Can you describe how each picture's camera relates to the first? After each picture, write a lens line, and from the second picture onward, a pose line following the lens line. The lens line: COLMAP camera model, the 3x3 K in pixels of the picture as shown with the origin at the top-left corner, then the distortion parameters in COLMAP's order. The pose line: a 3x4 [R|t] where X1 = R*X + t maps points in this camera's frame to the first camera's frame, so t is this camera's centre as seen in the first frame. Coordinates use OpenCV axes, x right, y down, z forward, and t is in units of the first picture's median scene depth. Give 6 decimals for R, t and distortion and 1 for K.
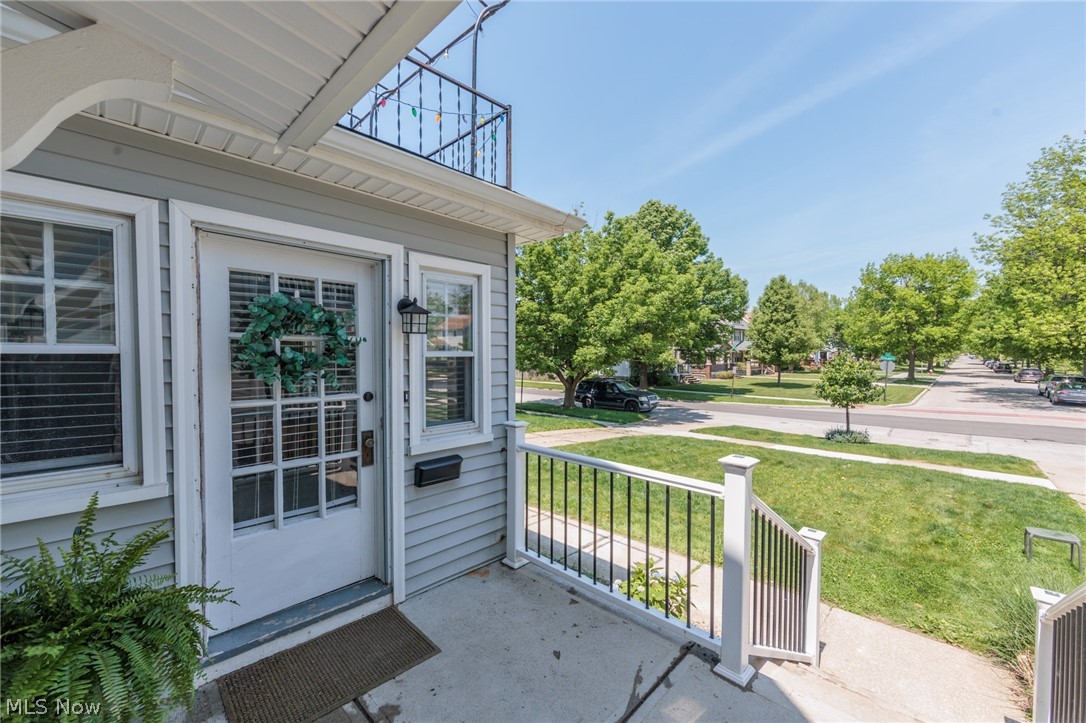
lens RADIAL K [[424.7, 0, 538.3], [0, 424.7, 370.2], [0, 0, 1]] dist [-0.001271, -0.000080]
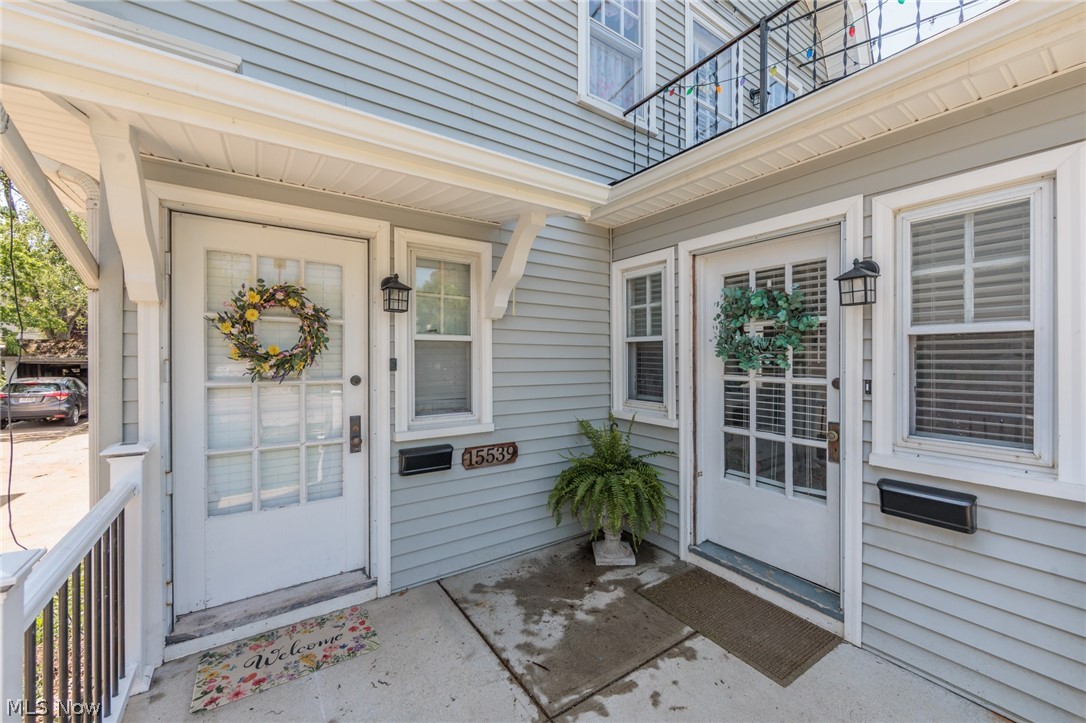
lens RADIAL K [[425.7, 0, 539.9], [0, 425.7, 358.6], [0, 0, 1]] dist [0.000741, 0.000028]
pose [[-0.201569, 0.027516, -0.979088, 0.609300], [-0.001287, 0.999597, 0.028358, -0.014393], [0.979474, 0.006976, -0.201452, 0.613725]]
